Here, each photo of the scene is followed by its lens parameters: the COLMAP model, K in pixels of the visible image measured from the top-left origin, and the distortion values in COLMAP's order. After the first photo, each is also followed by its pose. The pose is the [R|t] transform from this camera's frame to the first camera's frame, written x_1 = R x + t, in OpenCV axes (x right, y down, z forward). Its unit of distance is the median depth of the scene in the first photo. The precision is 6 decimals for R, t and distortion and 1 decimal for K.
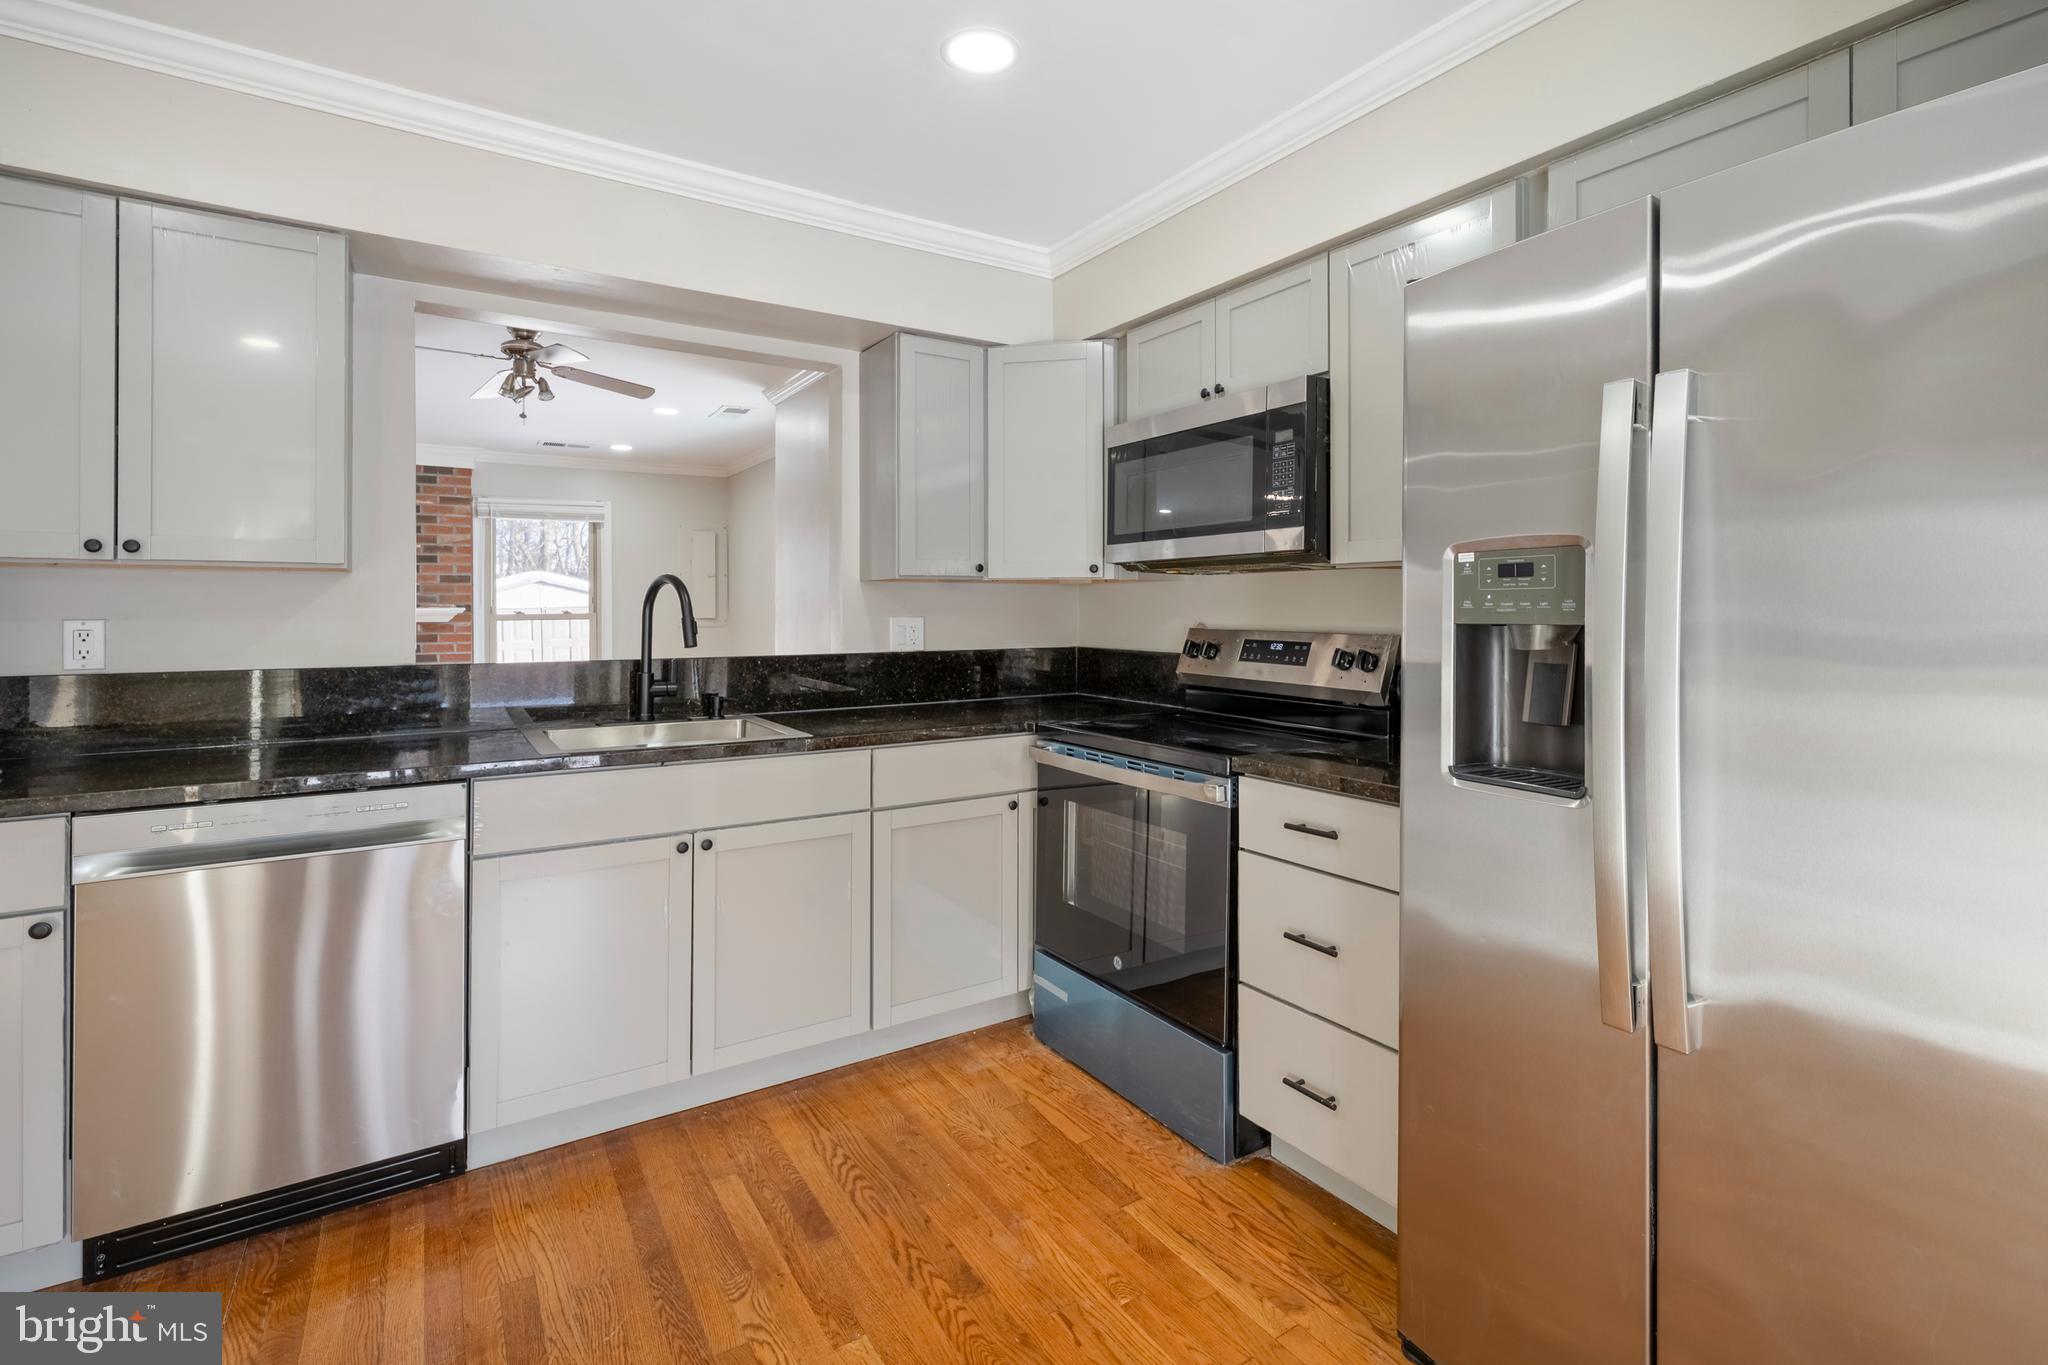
lens RADIAL K [[920.0, 0, 1018.9], [0, 920.0, 609.1], [0, 0, 1]] dist [0.002343, 0.000214]
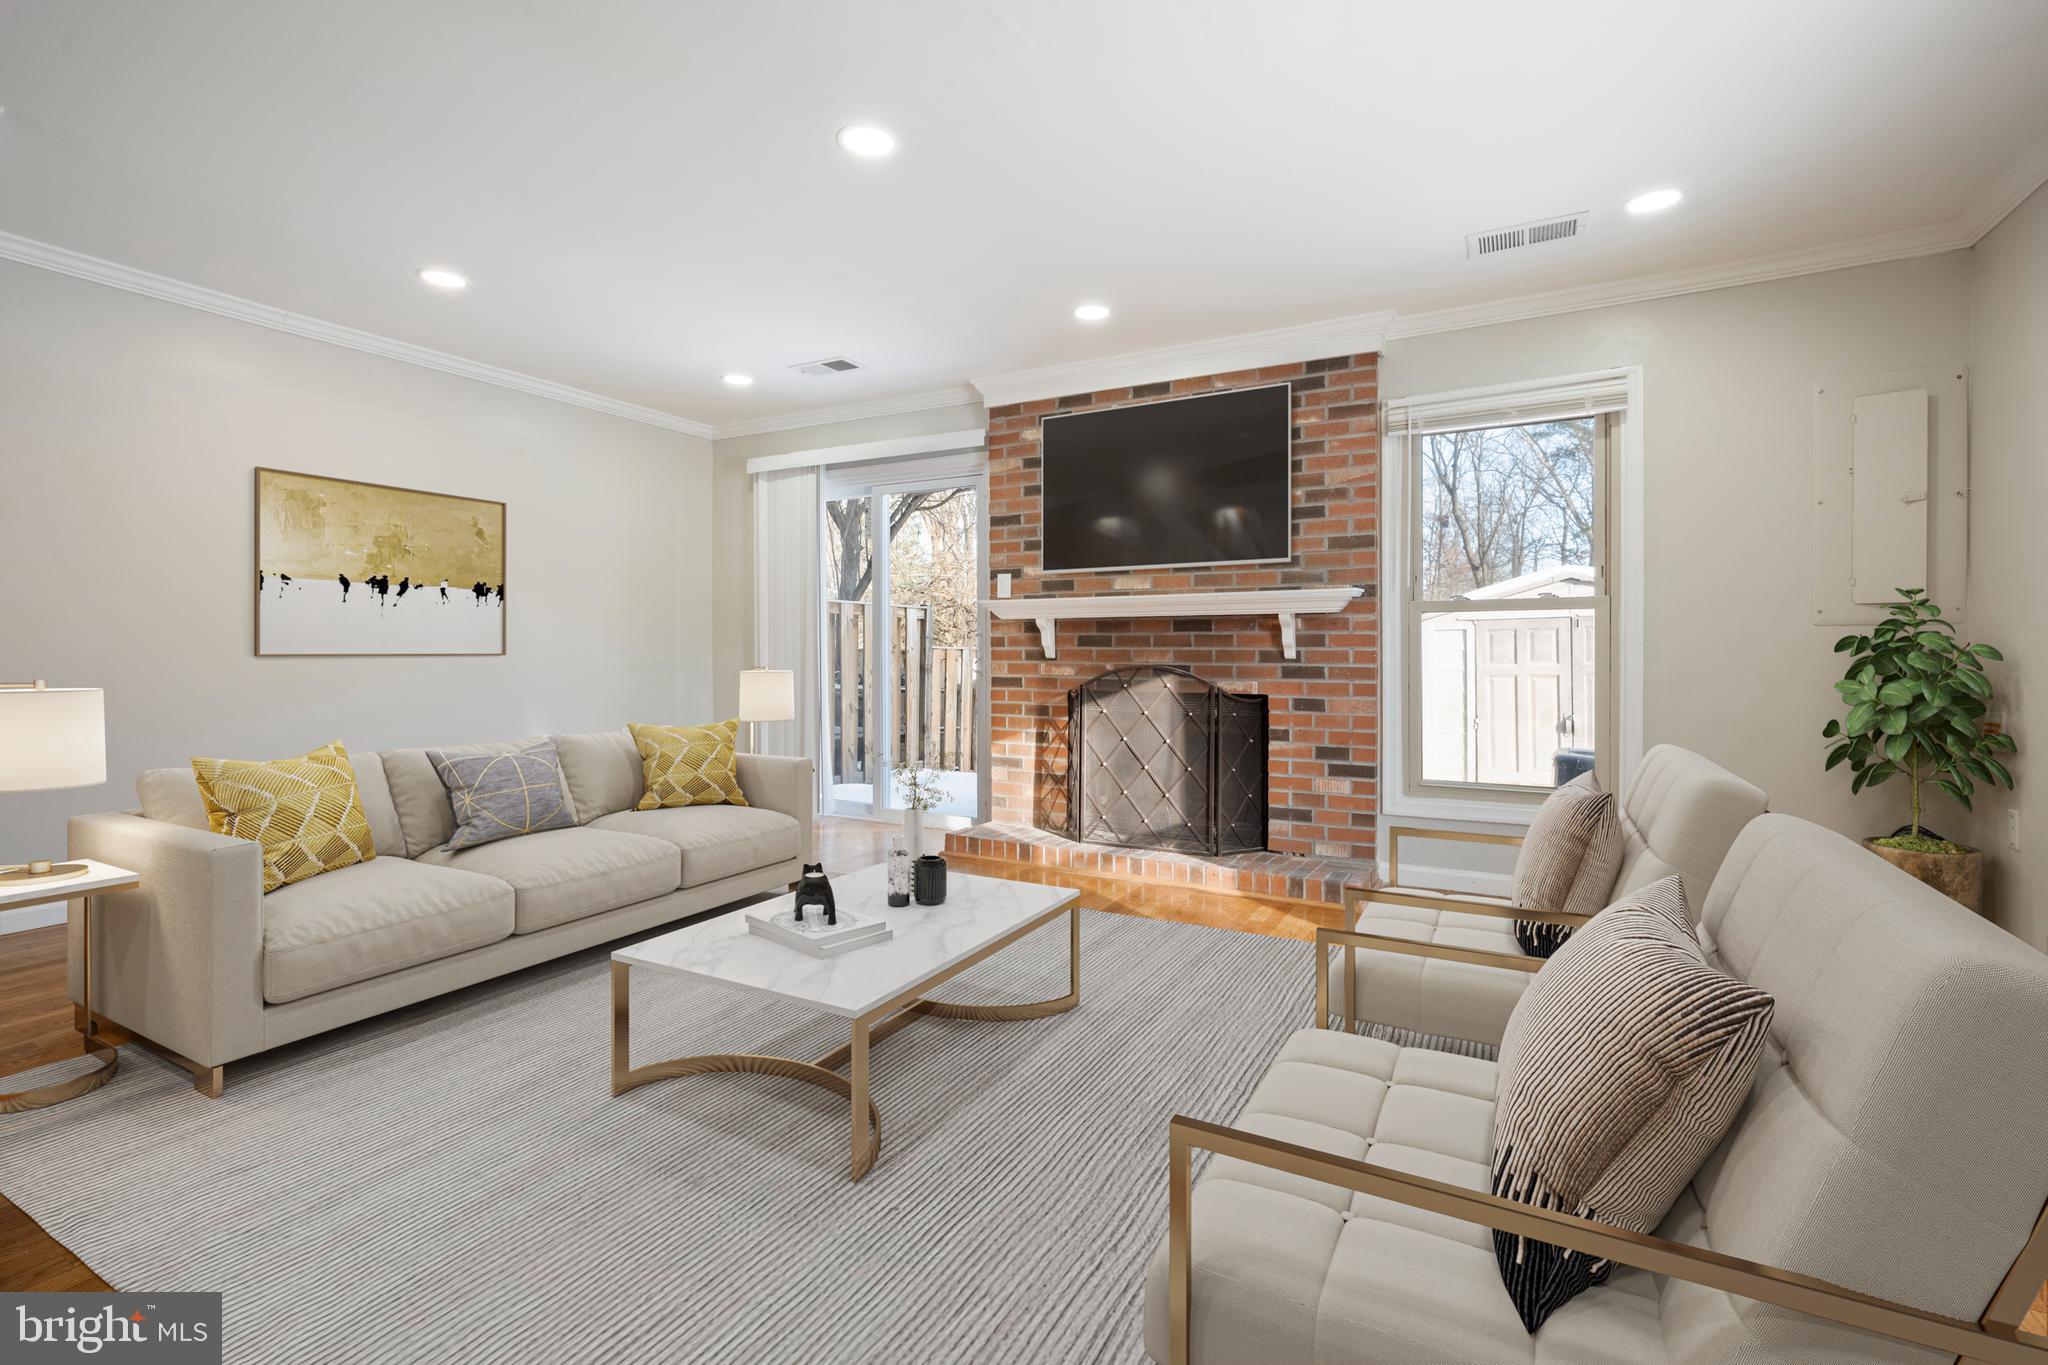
lens RADIAL K [[920.0, 0, 1019.2], [0, 920.0, 665.7], [0, 0, 1]] dist [0.002343, 0.000214]
pose [[0.471300, 0.018302, -0.881783, -0.181570], [-0.001563, 0.999800, 0.019916, 0.036312], [0.881971, -0.008008, 0.471235, 0.522211]]
